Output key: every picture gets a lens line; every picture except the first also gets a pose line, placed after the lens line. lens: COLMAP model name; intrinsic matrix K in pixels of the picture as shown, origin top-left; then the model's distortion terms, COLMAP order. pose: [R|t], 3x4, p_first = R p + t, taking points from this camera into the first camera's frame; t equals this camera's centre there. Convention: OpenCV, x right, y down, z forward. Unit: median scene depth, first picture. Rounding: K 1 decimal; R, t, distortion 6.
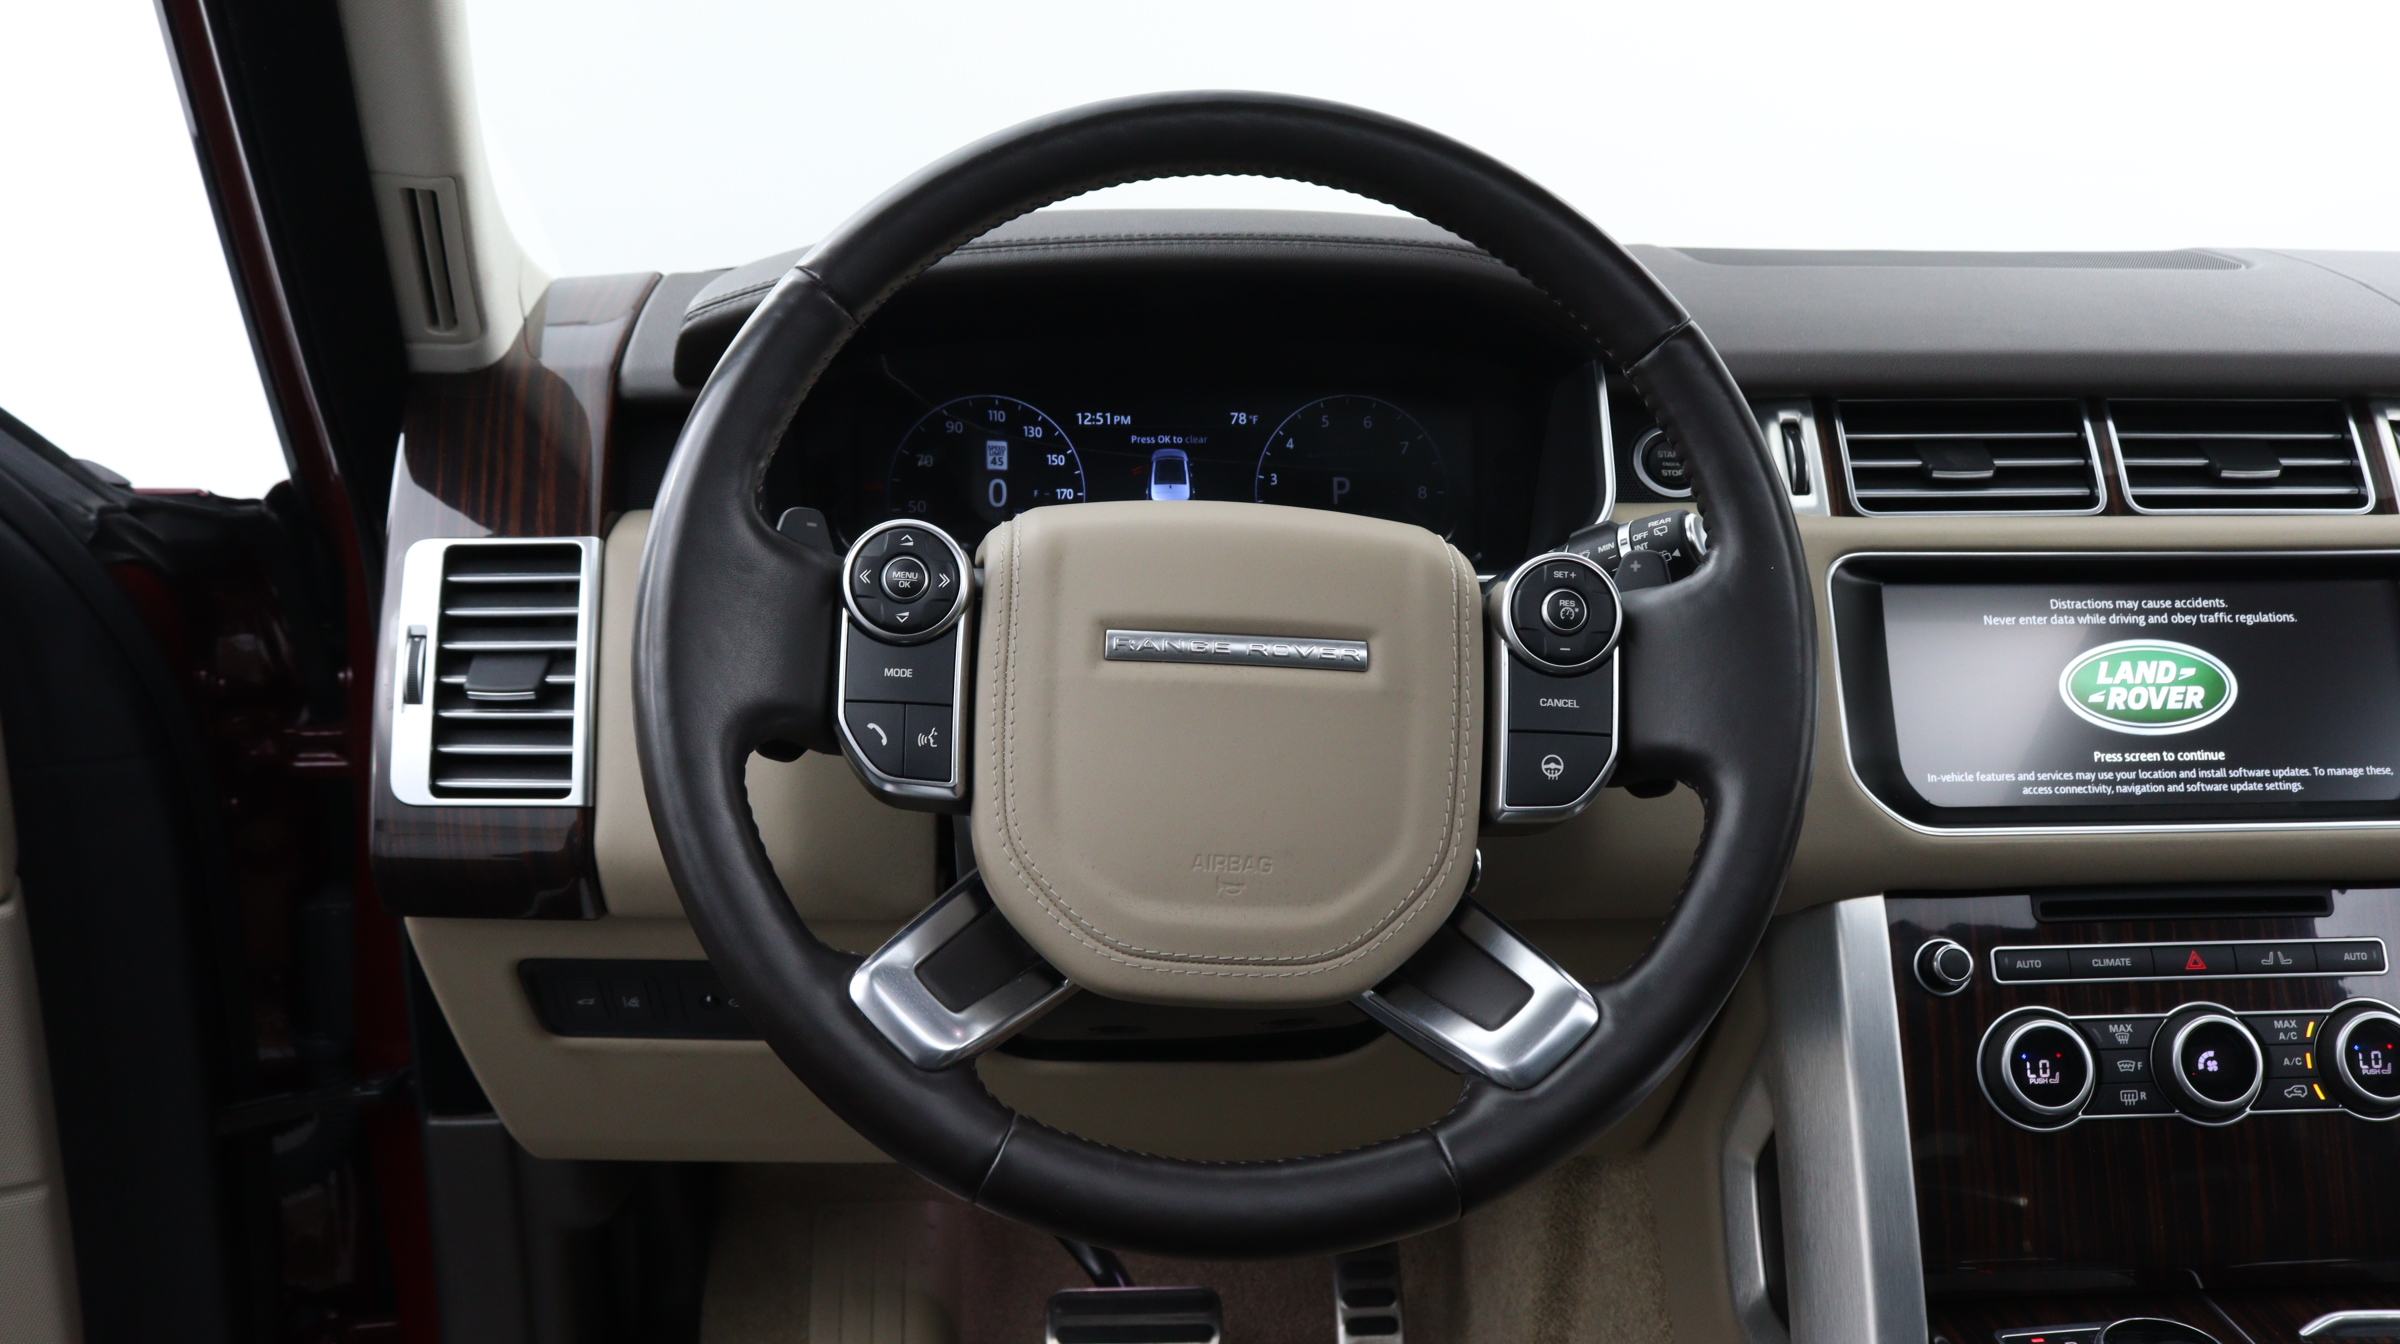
lens RADIAL K [[2509.5, 0, 1206.3], [0, 2509.5, 662.6], [0, 0, 1]] dist [-0.019365, 0.000000]
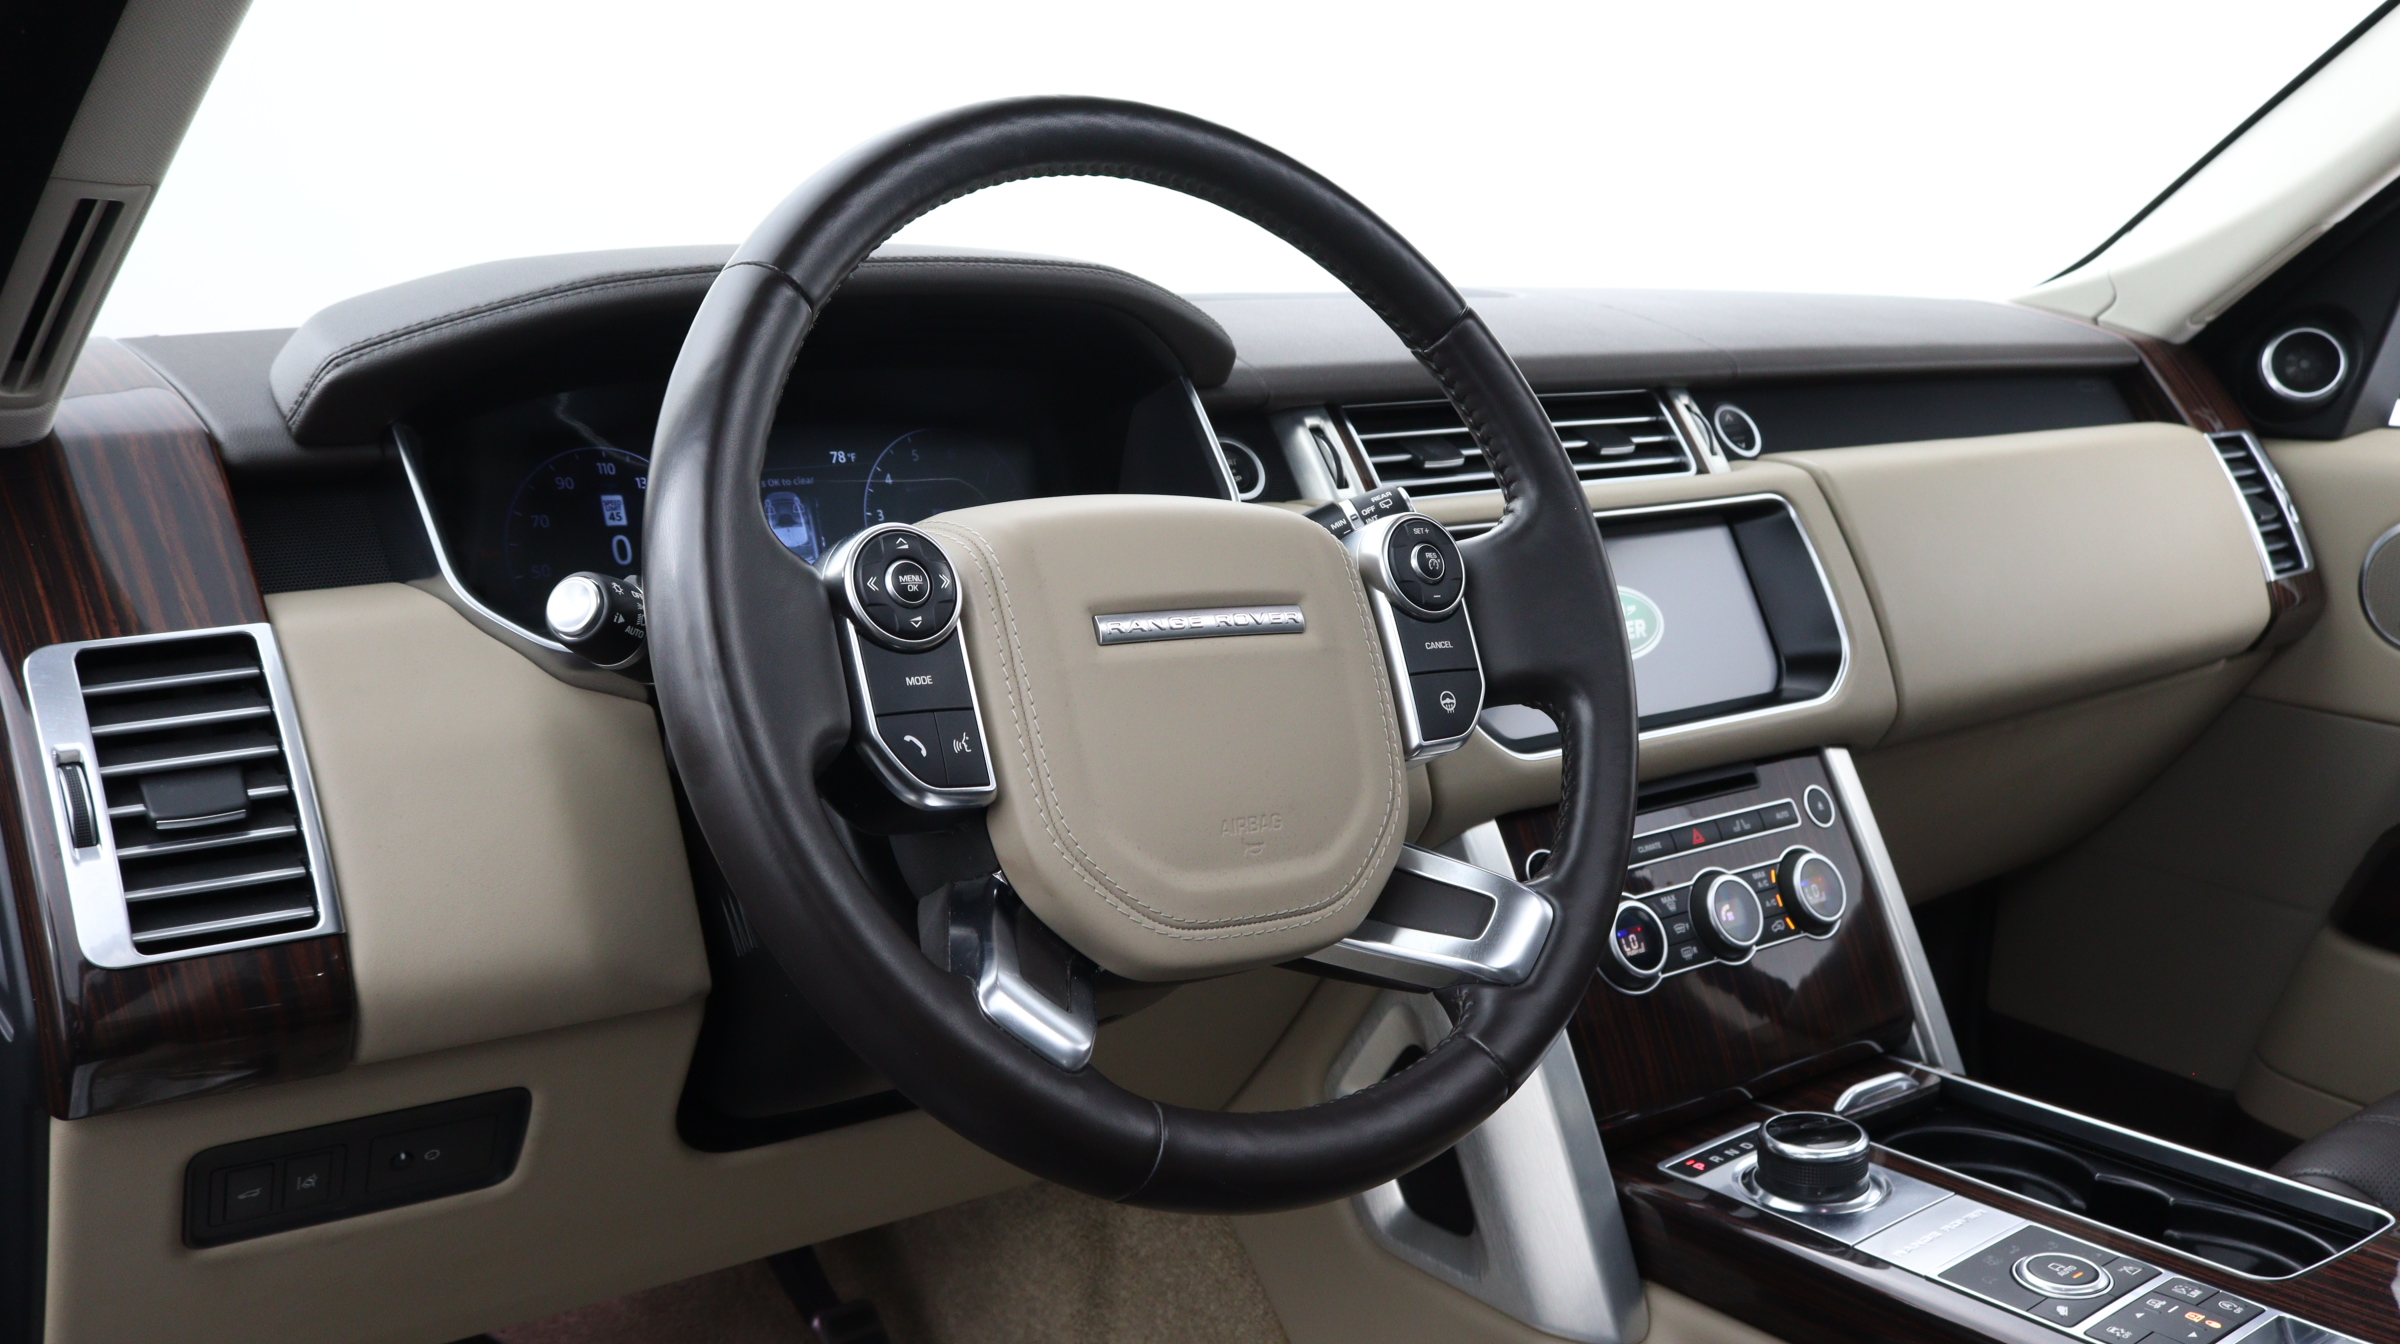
lens RADIAL K [[2509.5, 0, 1208.2], [0, 2509.5, 680.7], [0, 0, 1]] dist [-0.019365, 0.000000]
pose [[0.796838, -0.105662, 0.594883, -0.499925], [0.145721, 0.989133, -0.019504, 0.032028], [-0.586357, 0.102228, 0.803576, 0.142542]]
